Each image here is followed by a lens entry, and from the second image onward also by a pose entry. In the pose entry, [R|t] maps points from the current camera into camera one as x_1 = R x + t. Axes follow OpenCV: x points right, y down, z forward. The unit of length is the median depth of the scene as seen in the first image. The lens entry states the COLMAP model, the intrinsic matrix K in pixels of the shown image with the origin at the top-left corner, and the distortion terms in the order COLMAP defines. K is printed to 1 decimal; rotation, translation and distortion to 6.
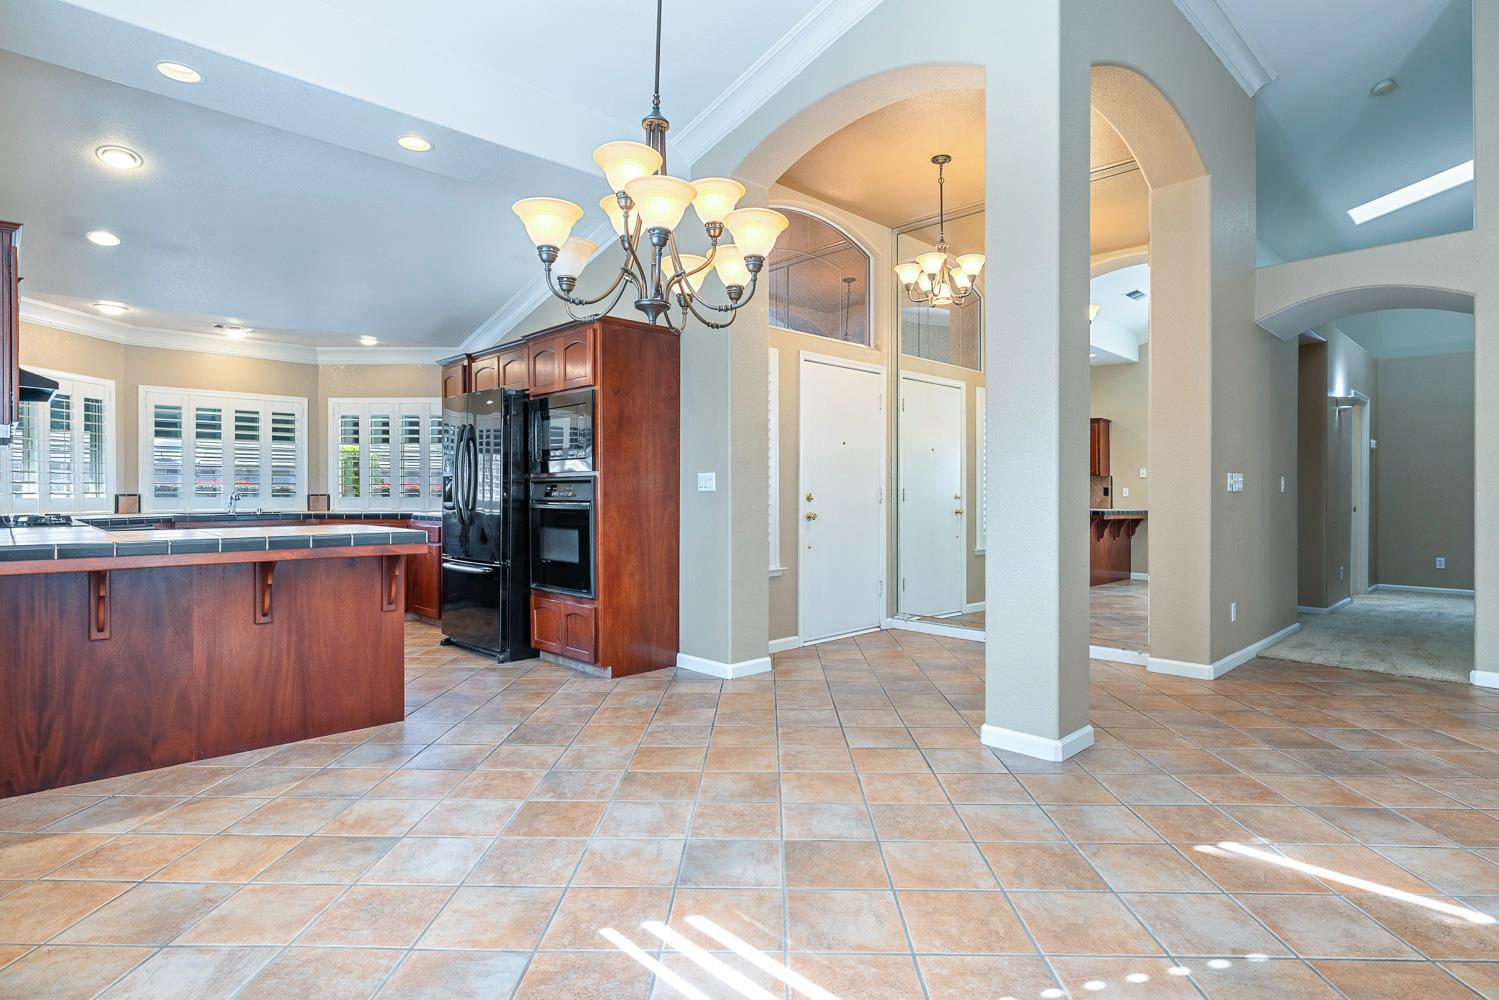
lens RADIAL K [[783.1, 0, 739.5], [0, 783.1, 494.1], [0, 0, 1]] dist [-0.005926, -0.002009]
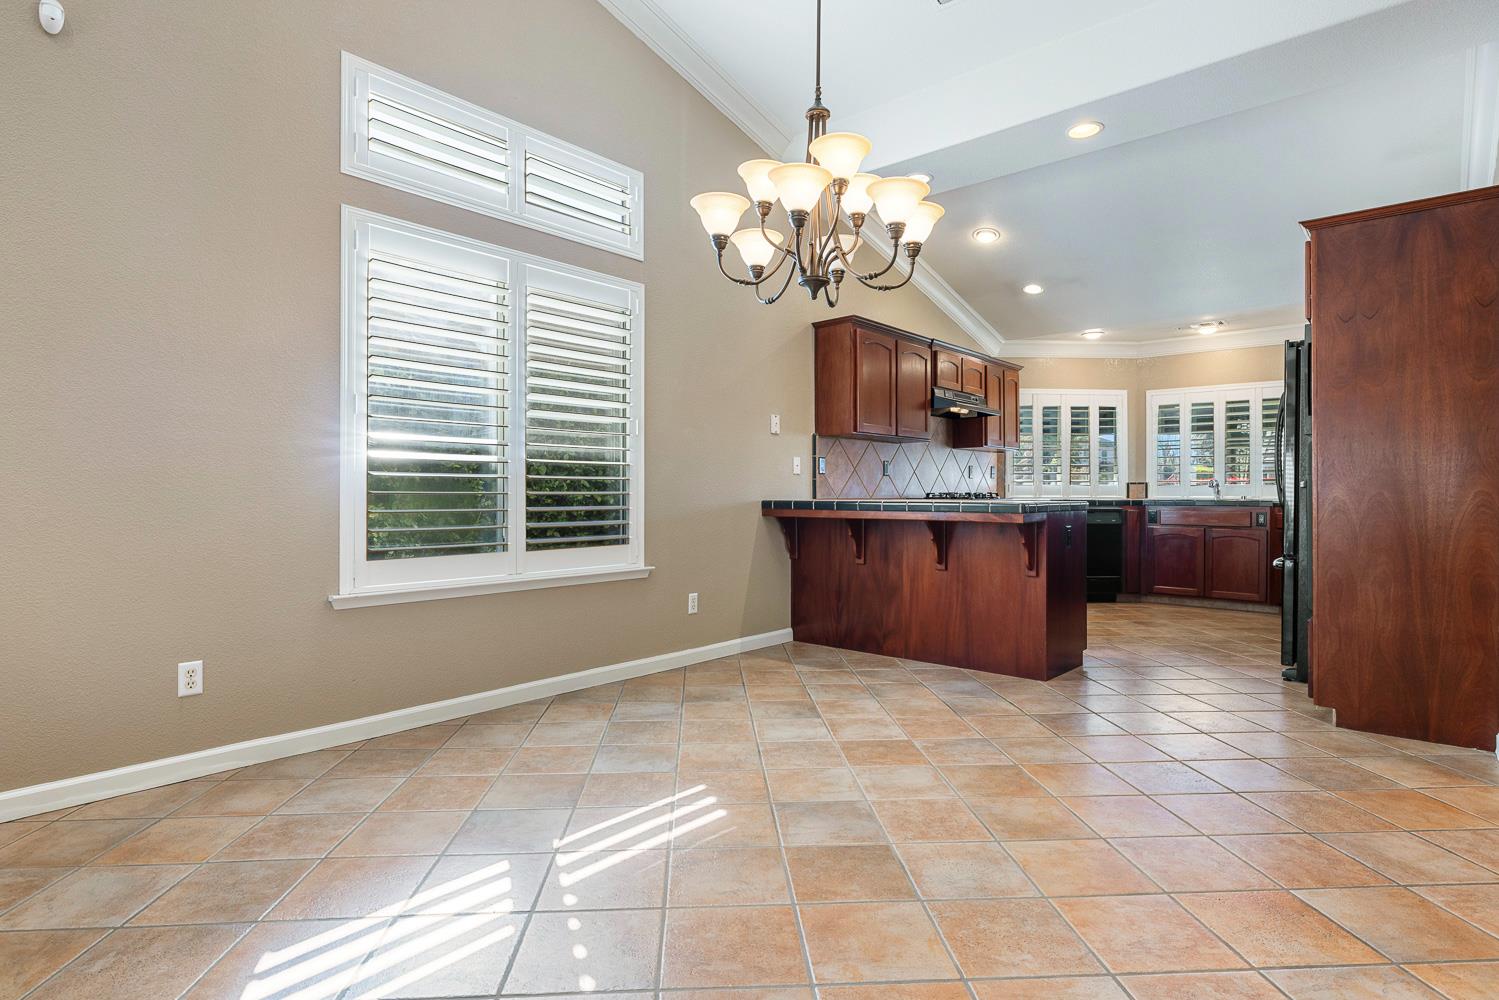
lens RADIAL K [[783.1, 0, 761.4], [0, 783.1, 490.8], [0, 0, 1]] dist [-0.005926, -0.002009]
pose [[0.095862, -0.003764, -0.995388, 0.459934], [-0.005303, 0.999977, -0.004292, 0.026790], [0.995381, 0.005690, 0.095840, 0.389143]]
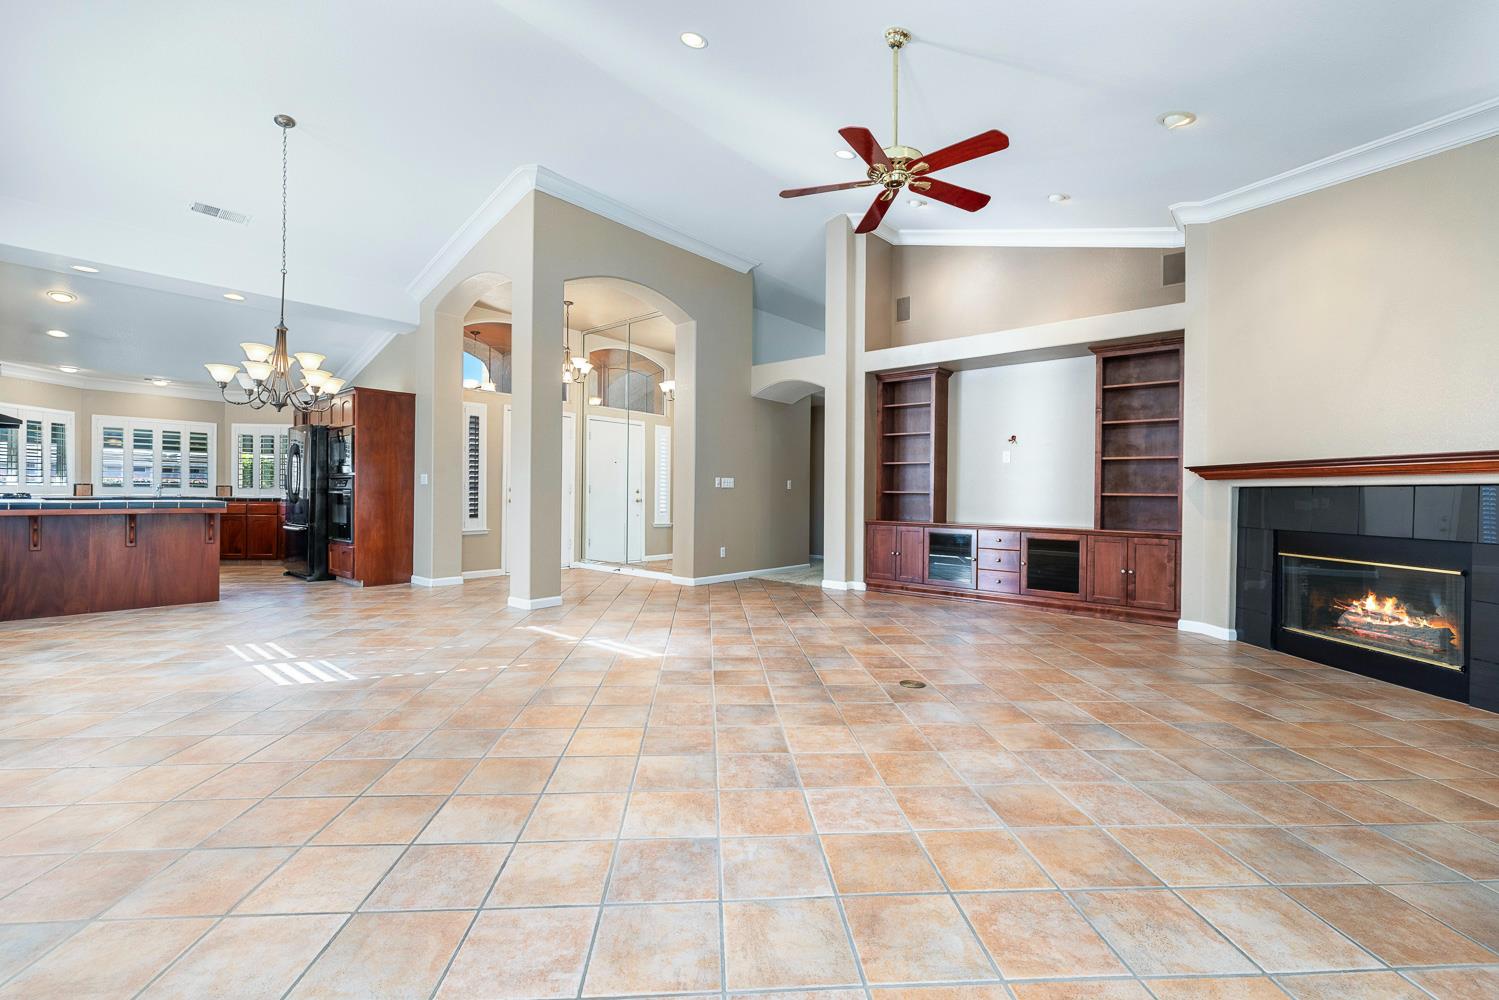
lens RADIAL K [[643.8, 0, 748.4], [0, 643.8, 490.8], [0, 0, 1]] dist [0.001008, -0.001118]
pose [[0.995513, 0.009558, 0.094144, 0.548257], [-0.008954, 0.999937, -0.006832, 0.014376], [-0.094204, 0.005959, 0.995535, -0.535243]]
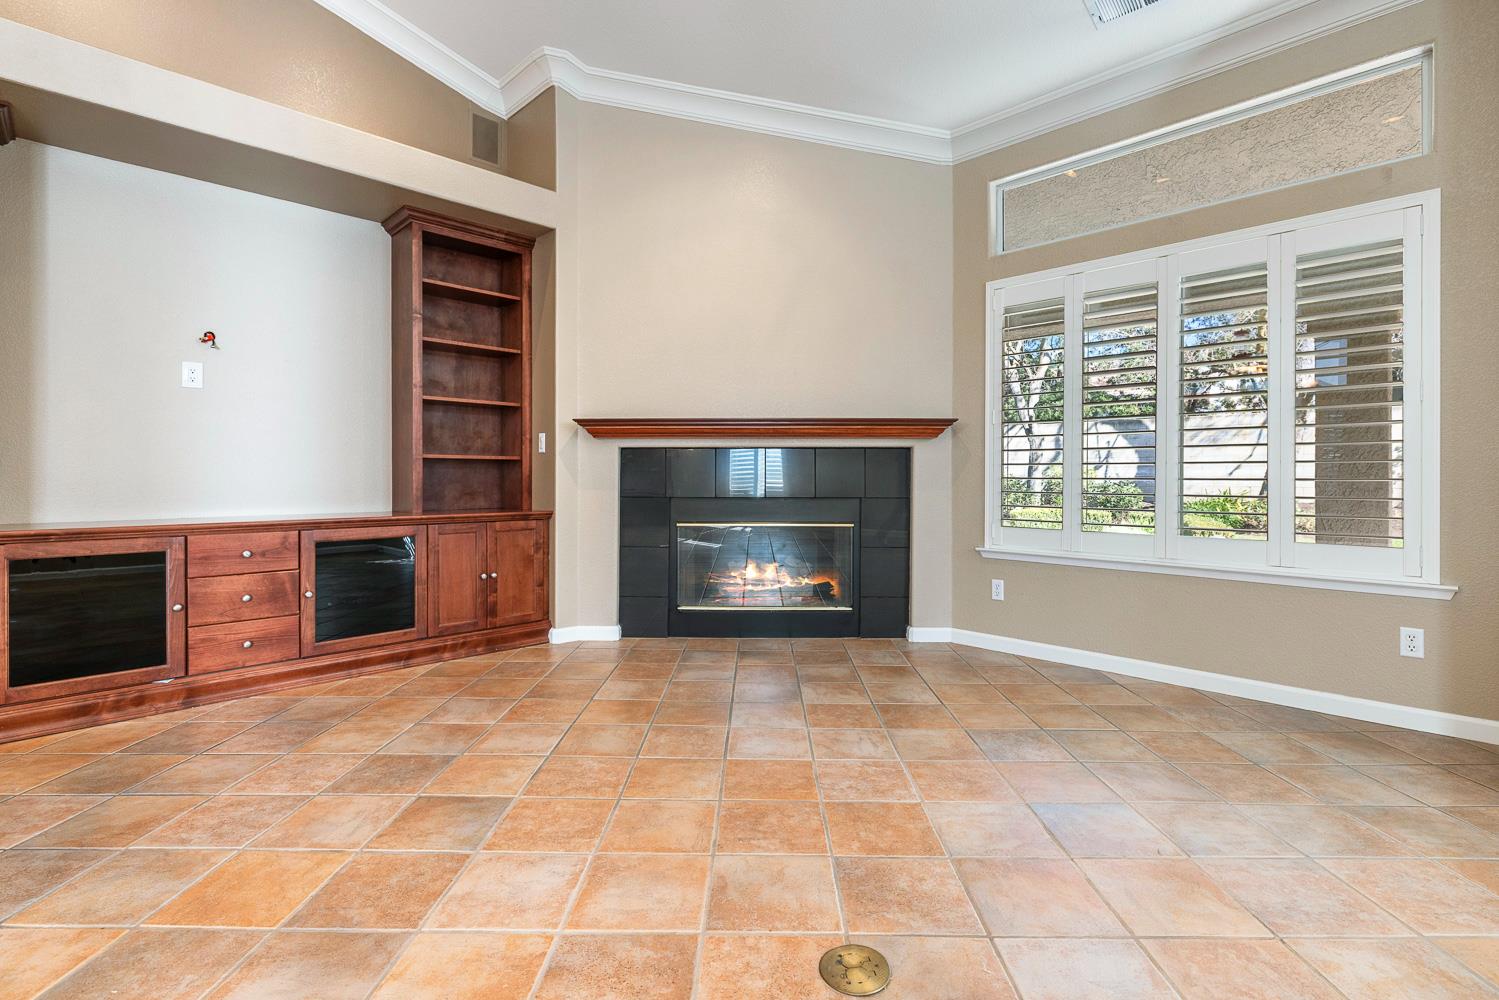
lens RADIAL K [[689.4, 0, 757.0], [0, 689.4, 477.0], [0, 0, 1]] dist [-0.001433, 0.000021]
pose [[-0.022679, -0.004683, 0.999732, 0.530127], [0.003574, 0.999982, 0.004766, 0.027738], [-0.999736, 0.003681, -0.022662, 0.221053]]
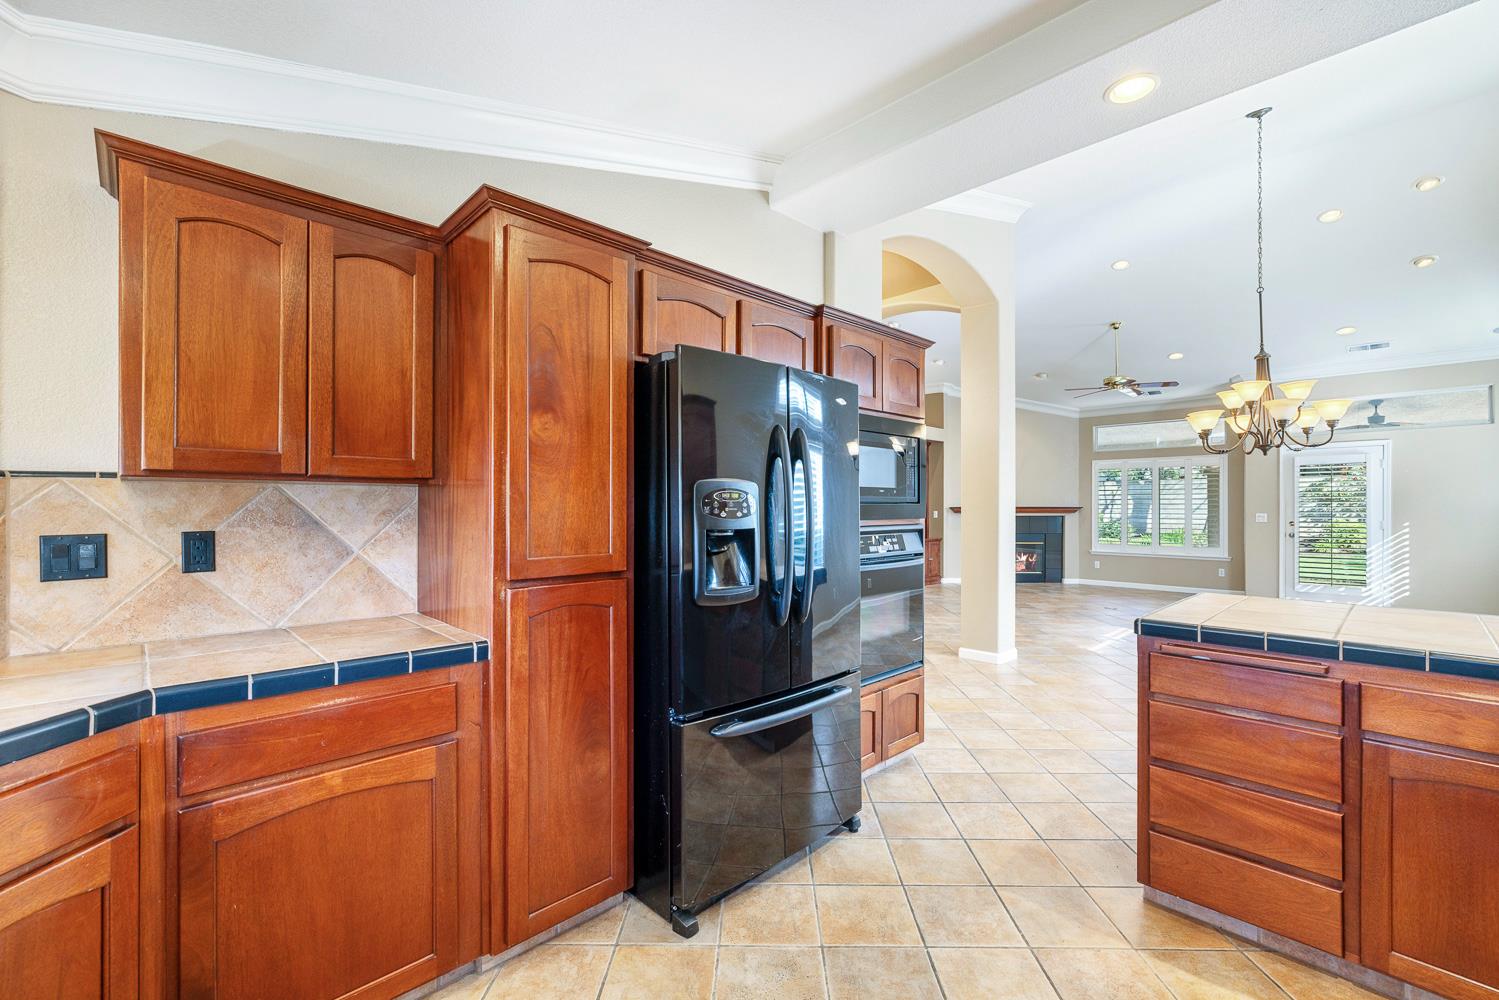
lens RADIAL K [[643.8, 0, 746.4], [0, 643.8, 503.0], [0, 0, 1]] dist [0.001008, -0.001118]
pose [[-0.005264, 0.003643, 0.999980, -0.892050], [0.004252, 0.999984, -0.003621, -0.046329], [-0.999977, 0.004233, -0.005279, 1.145201]]
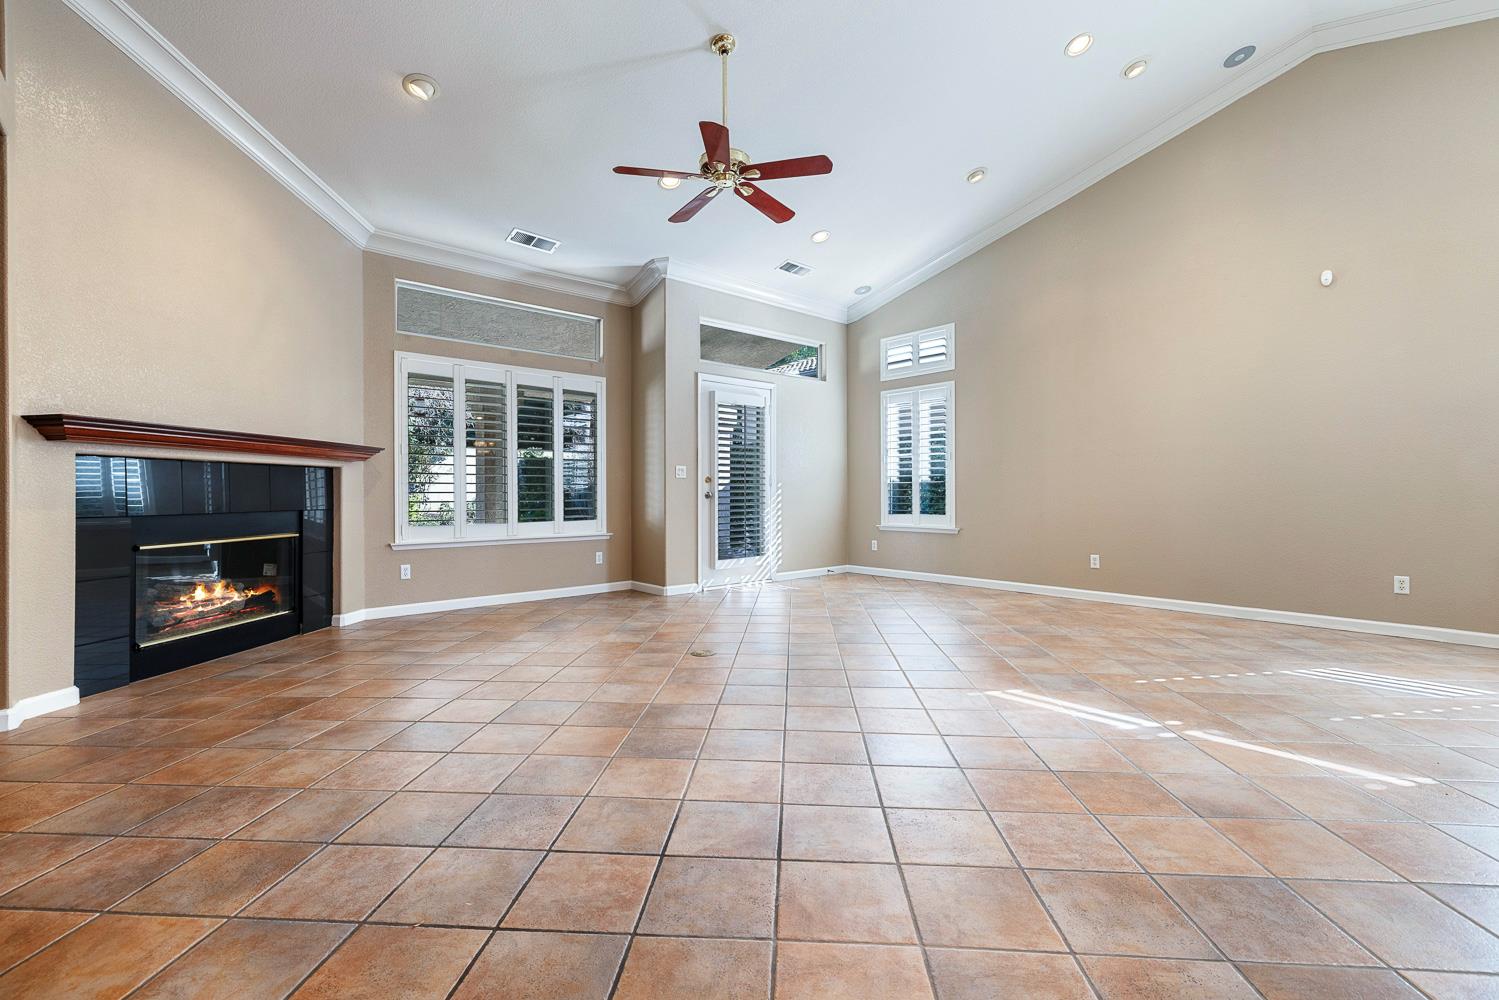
lens RADIAL K [[643.8, 0, 747.8], [0, 643.8, 501.3], [0, 0, 1]] dist [0.001008, -0.001118]
pose [[-0.998789, -0.000612, 0.049197, 0.712640], [0.000344, 0.999811, 0.019432, 0.027669], [-0.049200, 0.019425, -0.998600, 0.948287]]
